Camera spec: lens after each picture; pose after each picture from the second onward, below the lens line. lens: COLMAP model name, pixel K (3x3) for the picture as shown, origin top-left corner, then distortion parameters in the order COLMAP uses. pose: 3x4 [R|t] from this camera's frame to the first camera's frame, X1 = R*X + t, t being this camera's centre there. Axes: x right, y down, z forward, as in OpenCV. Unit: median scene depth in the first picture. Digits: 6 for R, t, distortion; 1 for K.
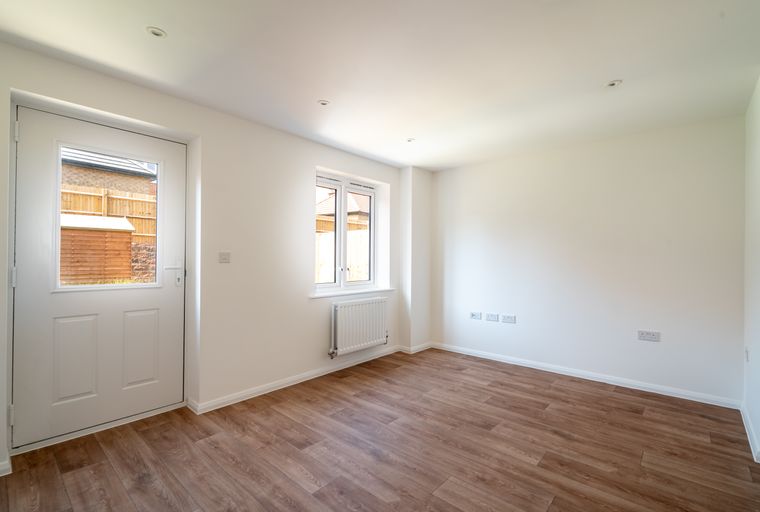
lens RADIAL K [[341.5, 0, 369.3], [0, 341.5, 285.0], [0, 0, 1]] dist [-0.000003, 0.000439]
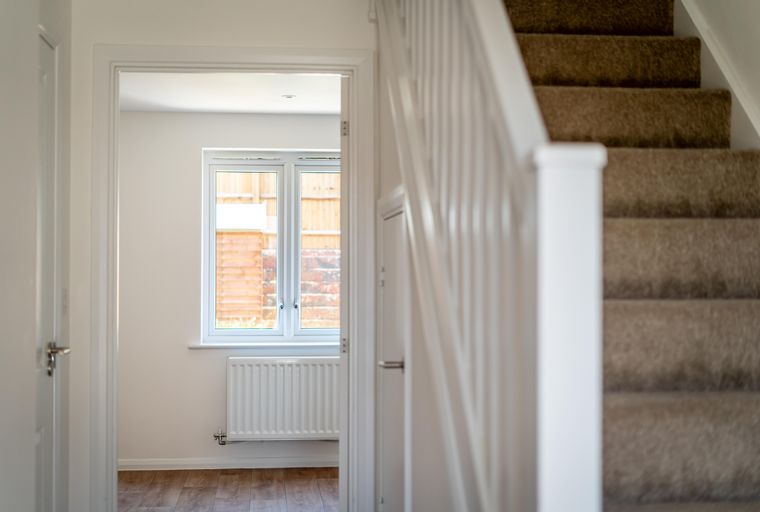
lens RADIAL K [[1105.3, 0, 380.0], [0, 1105.3, 256.0], [0, 0, 1]] dist [0.027835, -0.012480]
pose [[0.749290, -0.018674, -0.661979, 1.658867], [-0.043550, 0.996049, -0.077391, 0.012906], [0.660808, 0.086817, 0.745517, -0.414628]]
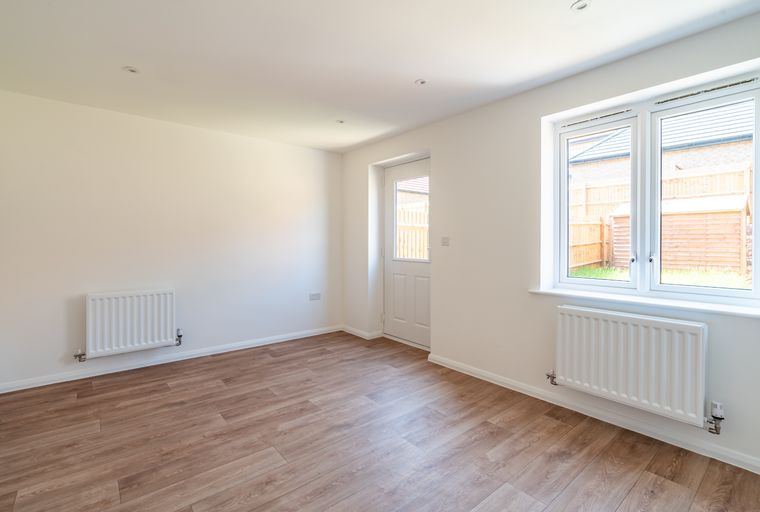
lens RADIAL K [[354.5, 0, 376.8], [0, 354.5, 241.7], [0, 0, 1]] dist [-0.004102, 0.001372]
pose [[-0.136605, -0.008570, -0.990589, 0.731025], [-0.078253, 0.996931, 0.002166, -0.051222], [0.987530, 0.077813, -0.136856, 0.805741]]
